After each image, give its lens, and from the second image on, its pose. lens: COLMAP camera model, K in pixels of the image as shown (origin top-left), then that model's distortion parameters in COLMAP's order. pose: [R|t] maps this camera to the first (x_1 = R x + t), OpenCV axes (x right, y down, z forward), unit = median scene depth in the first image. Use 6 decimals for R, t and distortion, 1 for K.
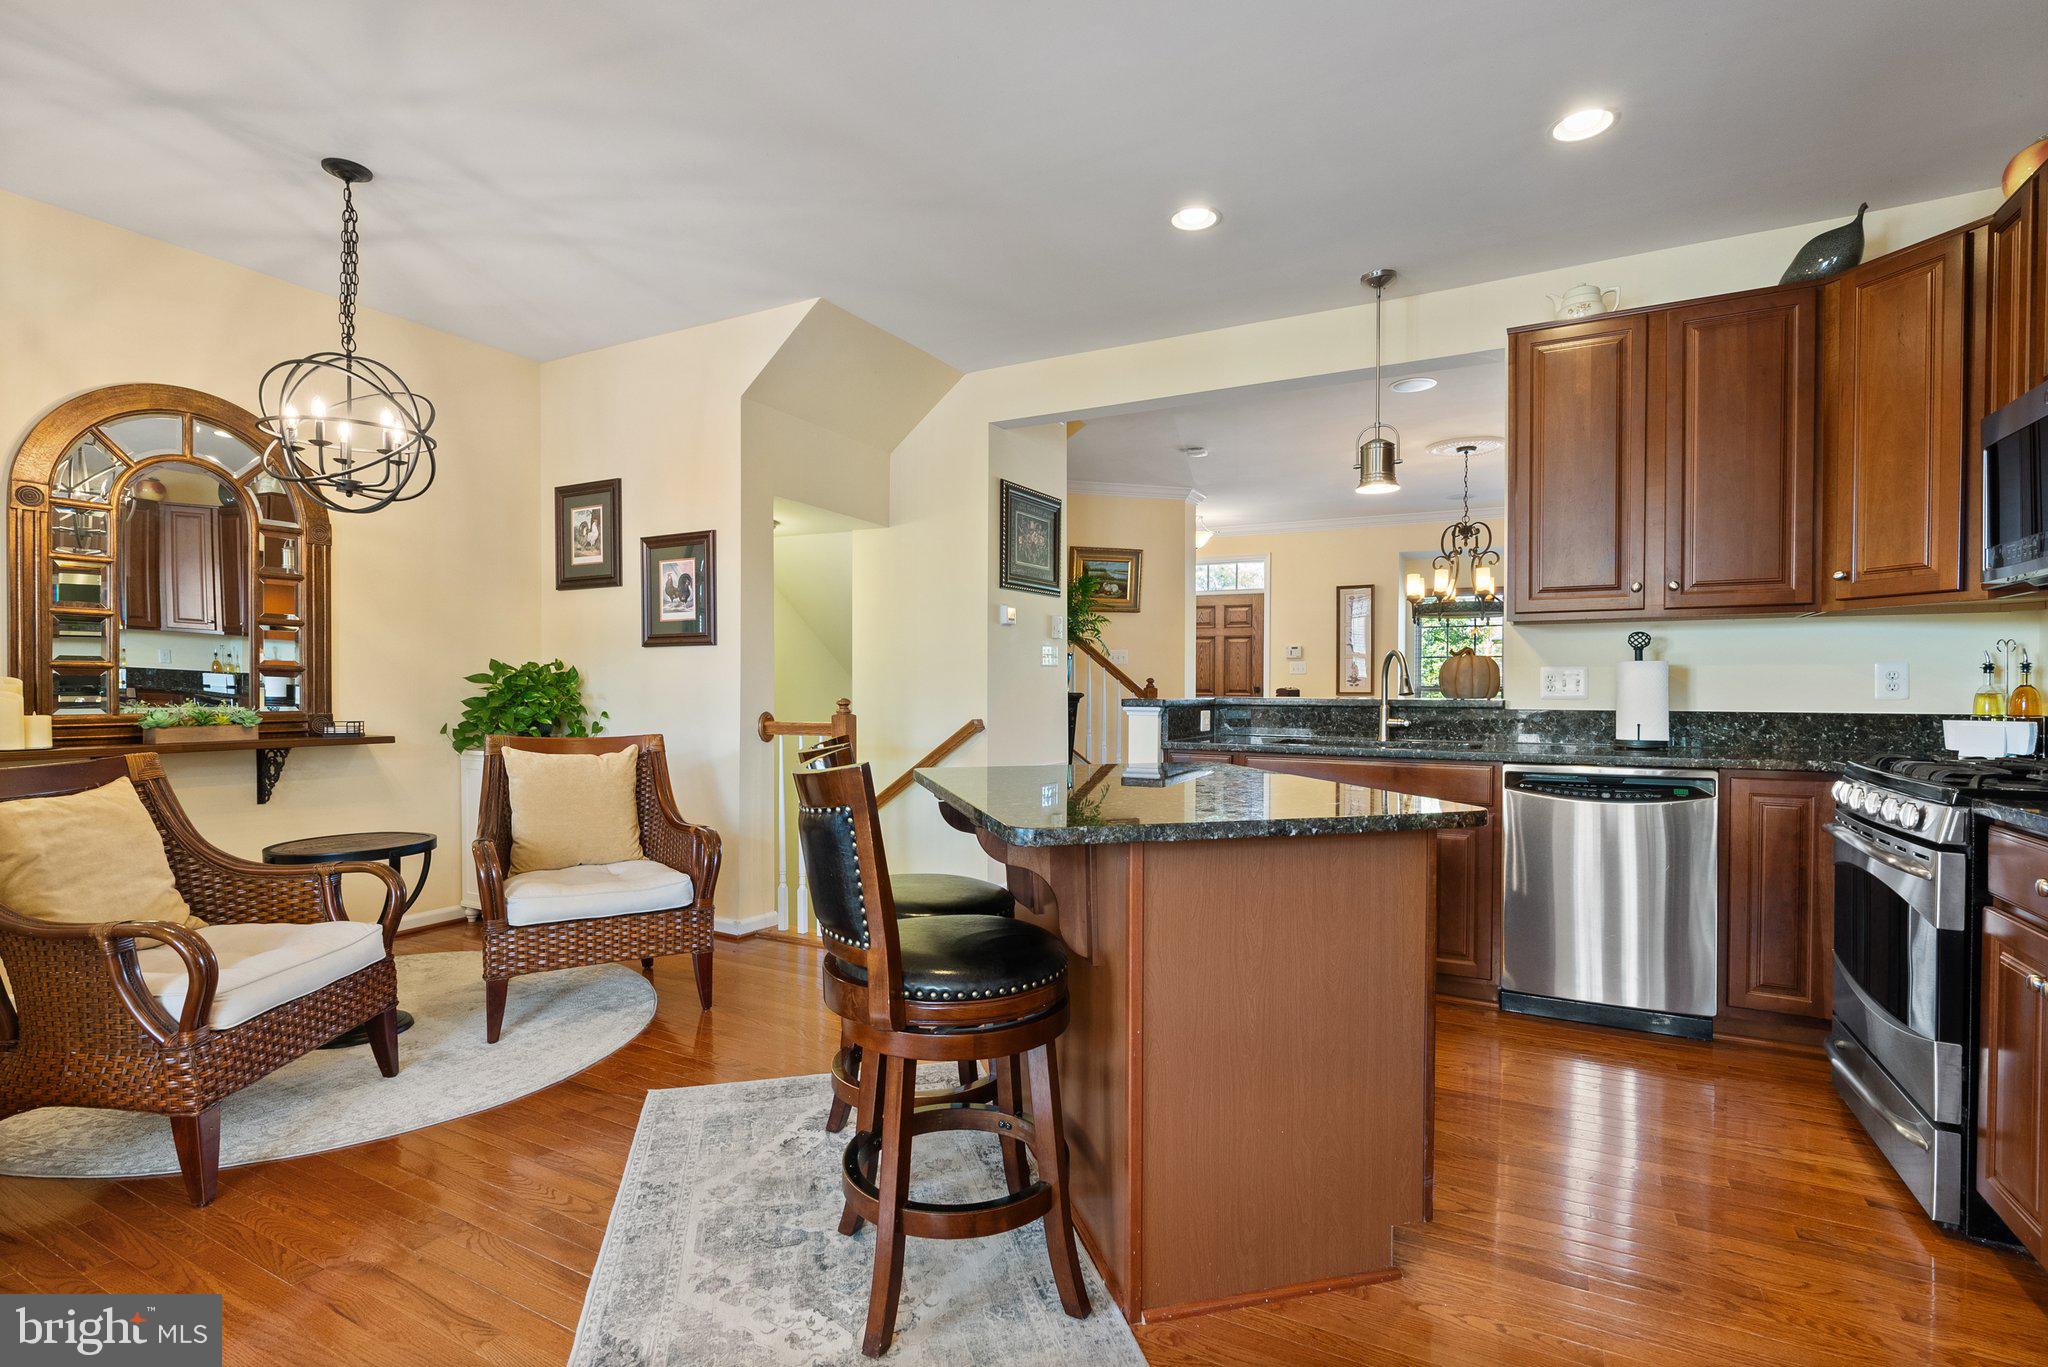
lens RADIAL K [[968.6, 0, 1030.2], [0, 968.6, 684.2], [0, 0, 1]] dist [-0.011695, 0.005319]
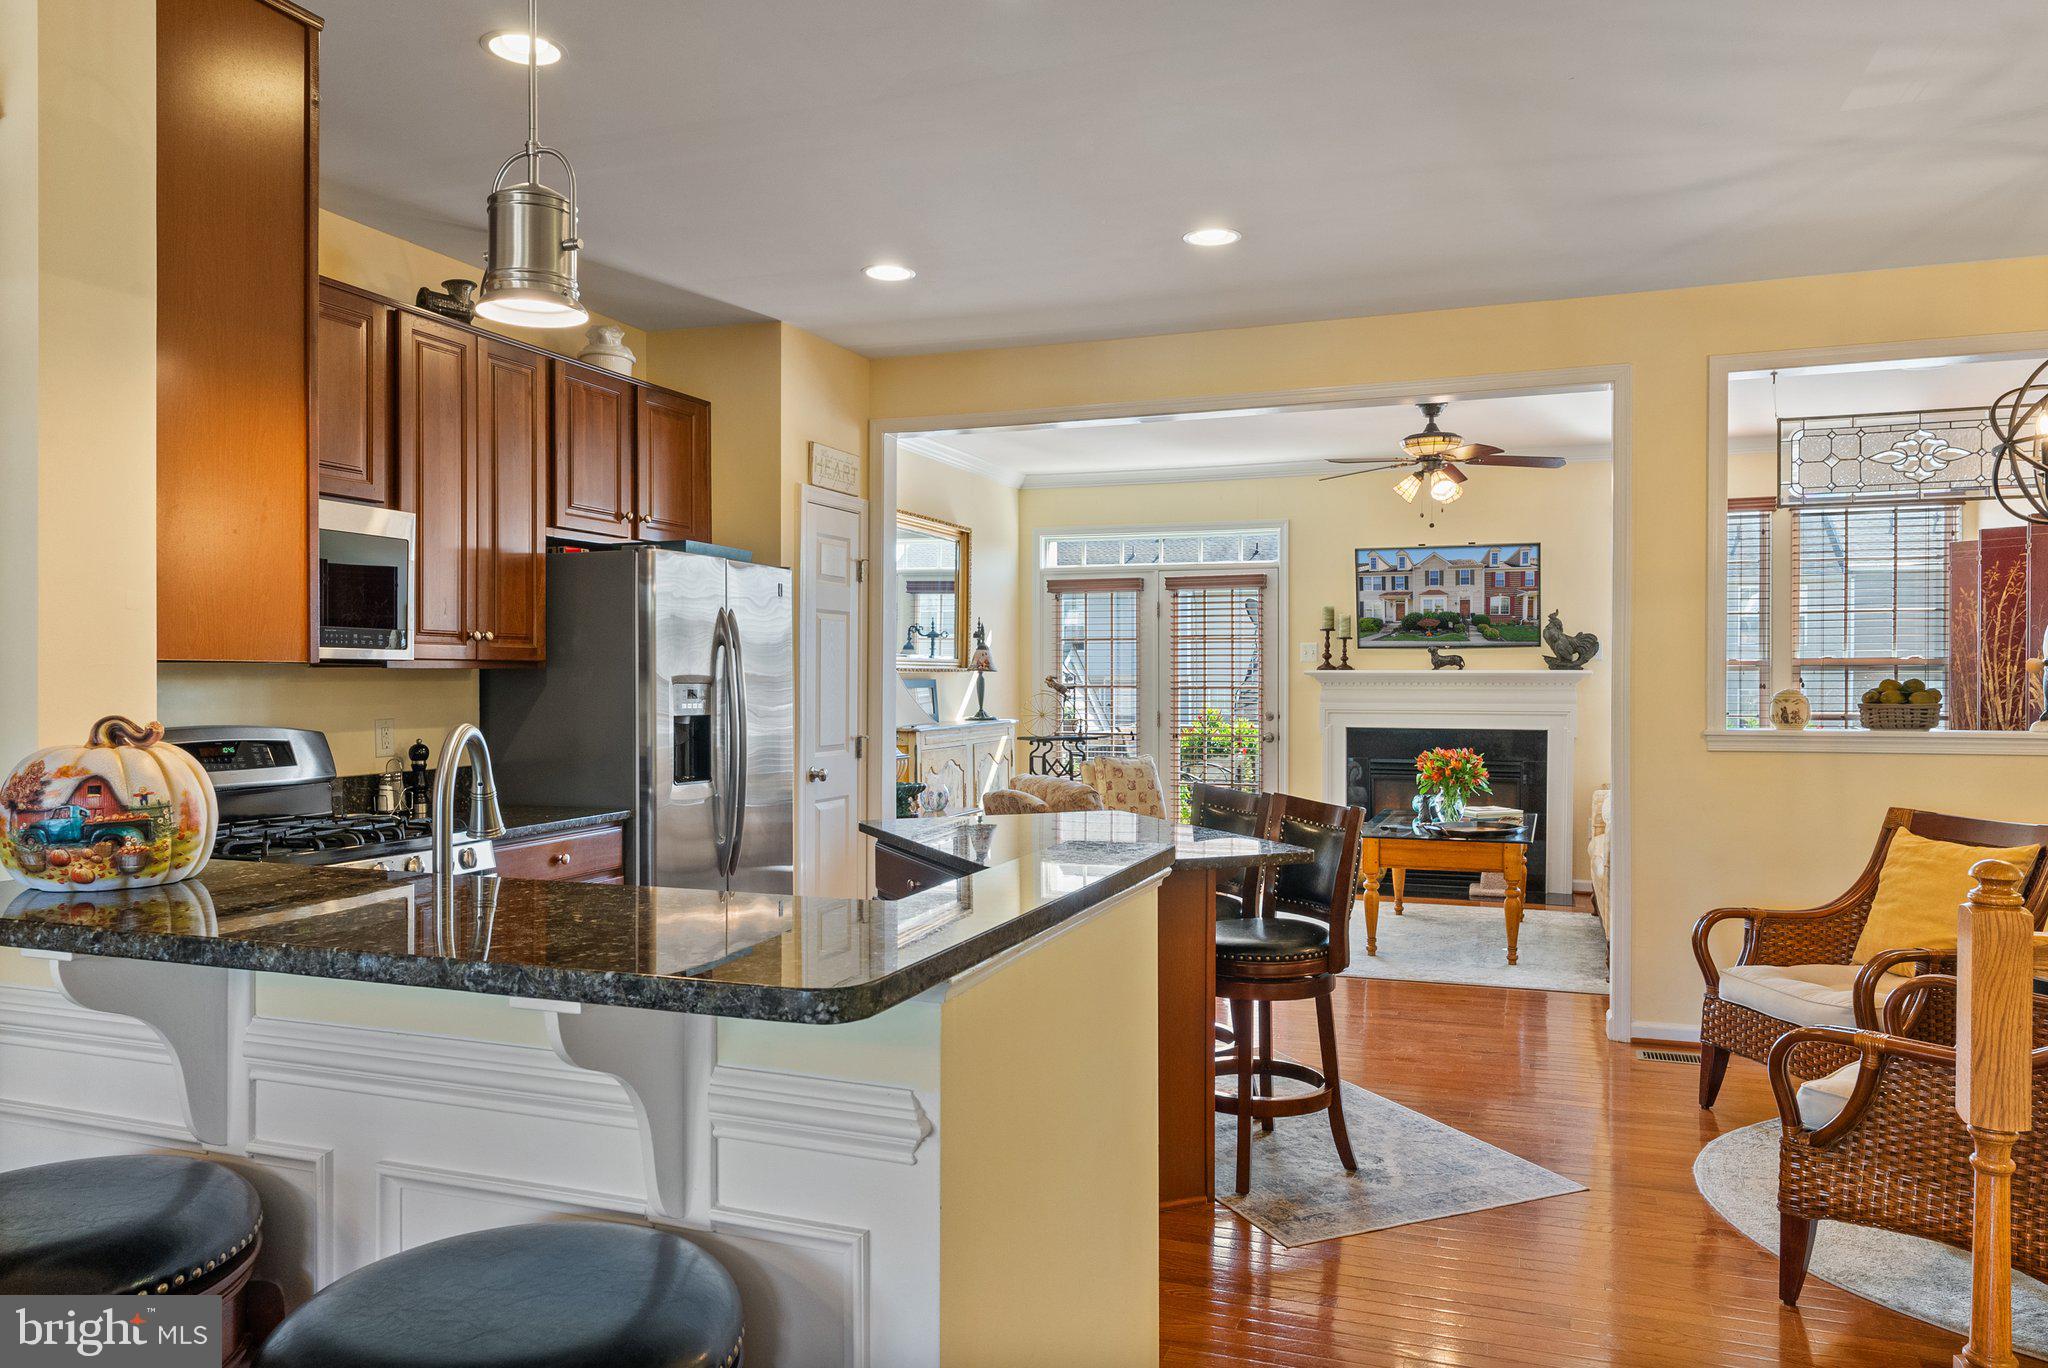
lens RADIAL K [[1394.8, 0, 1024.0], [0, 1394.8, 684.0], [0, 0, 1]] dist [-0.004765, -0.000806]
pose [[-0.990852, -0.002835, -0.134924, 0.261883], [-0.003691, 0.999975, 0.006097, -0.063658], [0.134903, 0.006540, -0.990837, 1.731960]]
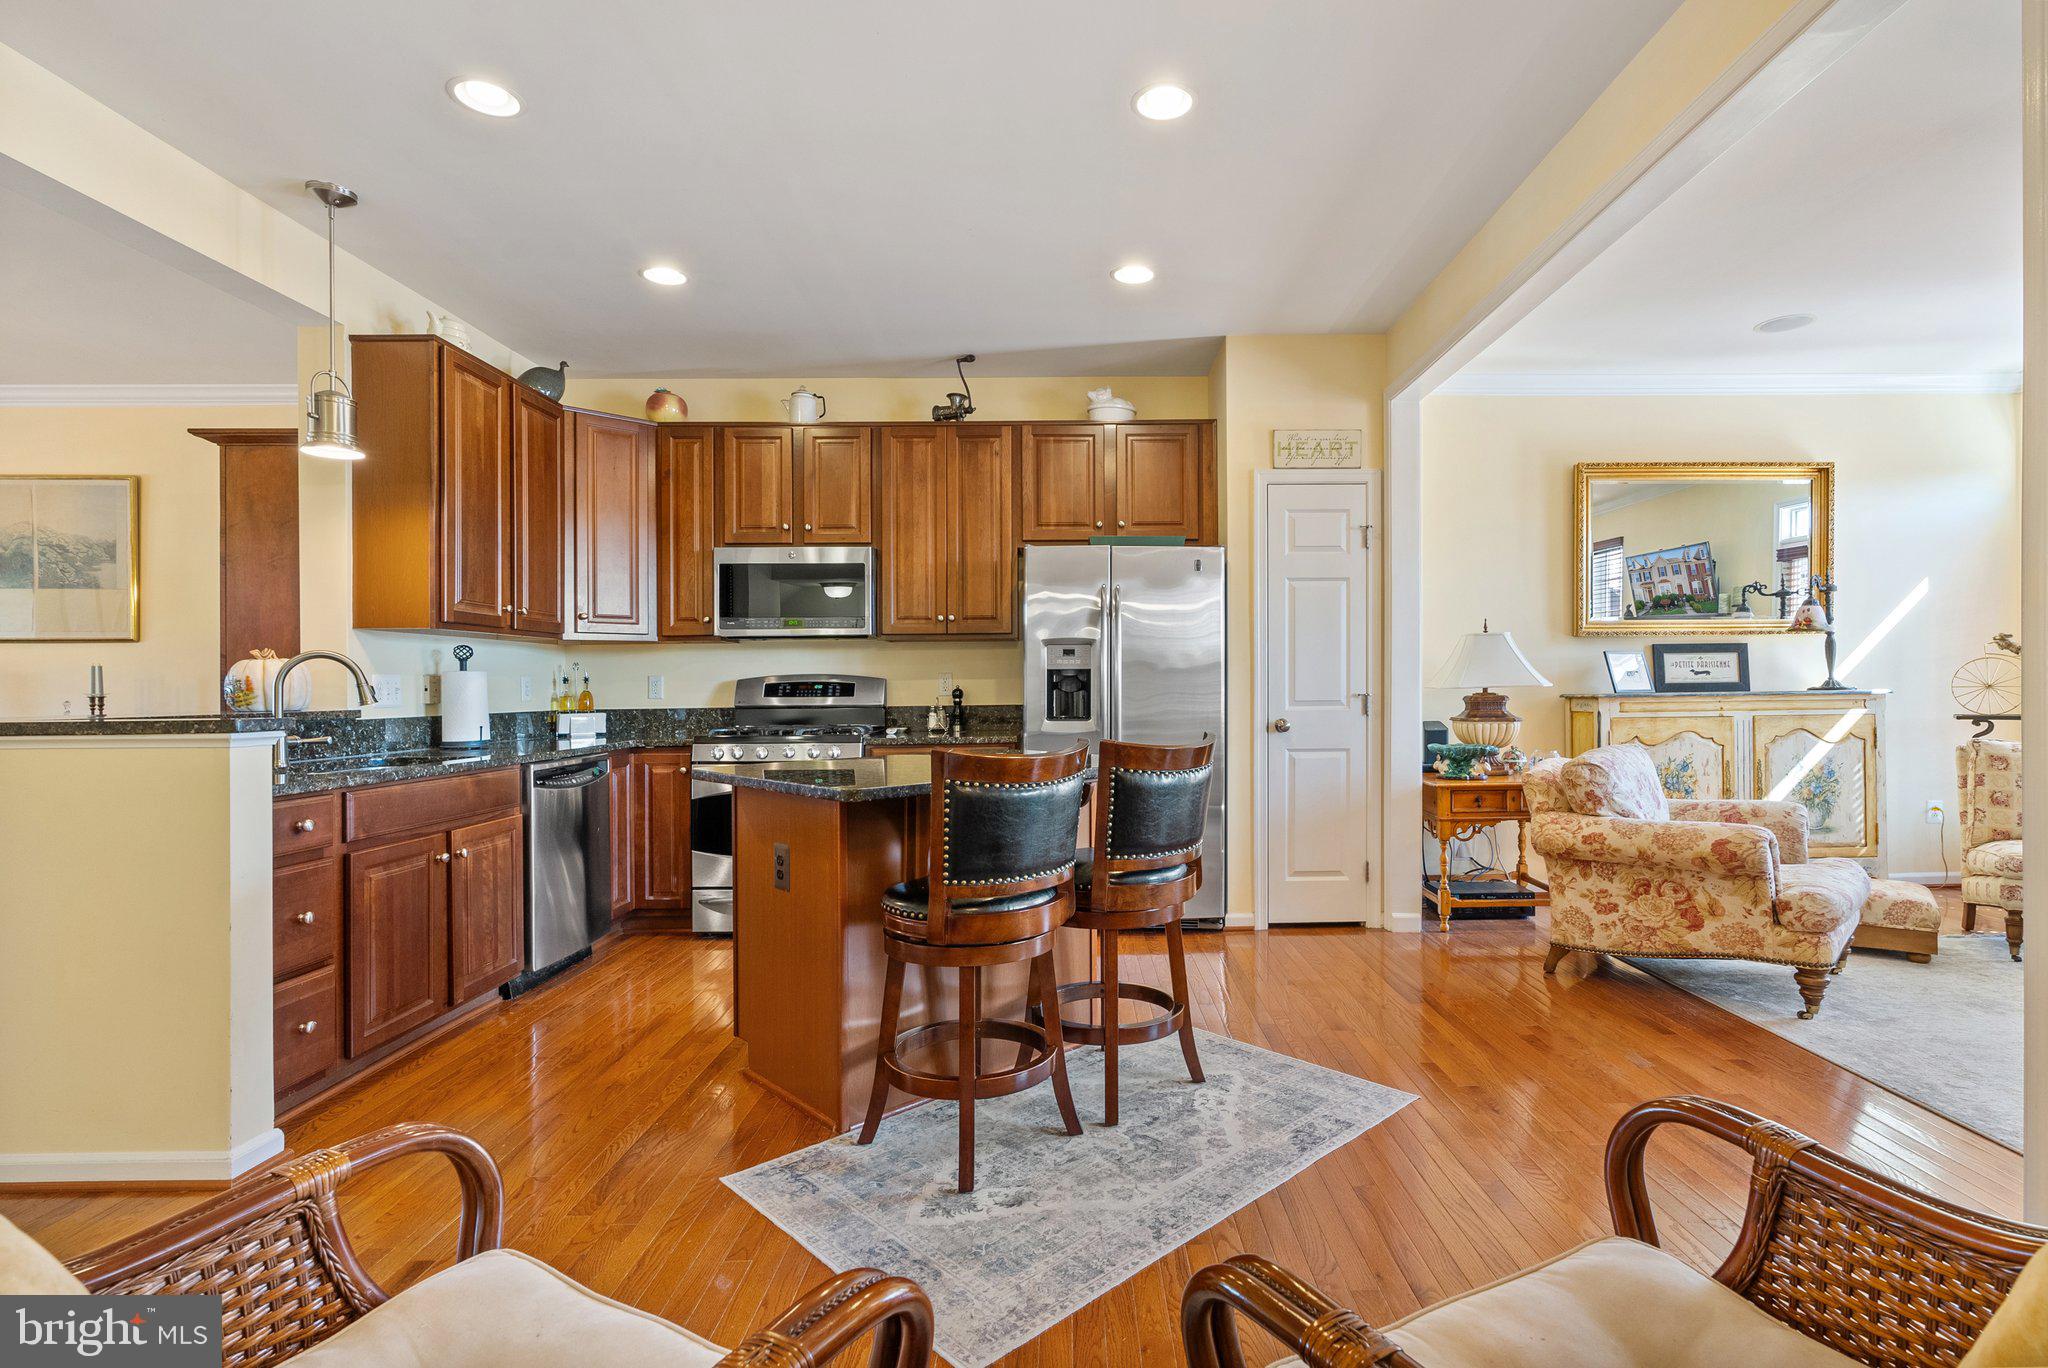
lens RADIAL K [[983.0, 0, 1086.1], [0, 983.0, 687.4], [0, 0, 1]] dist [-0.002962, -0.000124]
pose [[-0.490339, 0.001363, 0.871531, -0.725516], [0.008876, 0.999955, 0.003430, -0.003097], [-0.871487, 0.009417, -0.490329, 0.930850]]
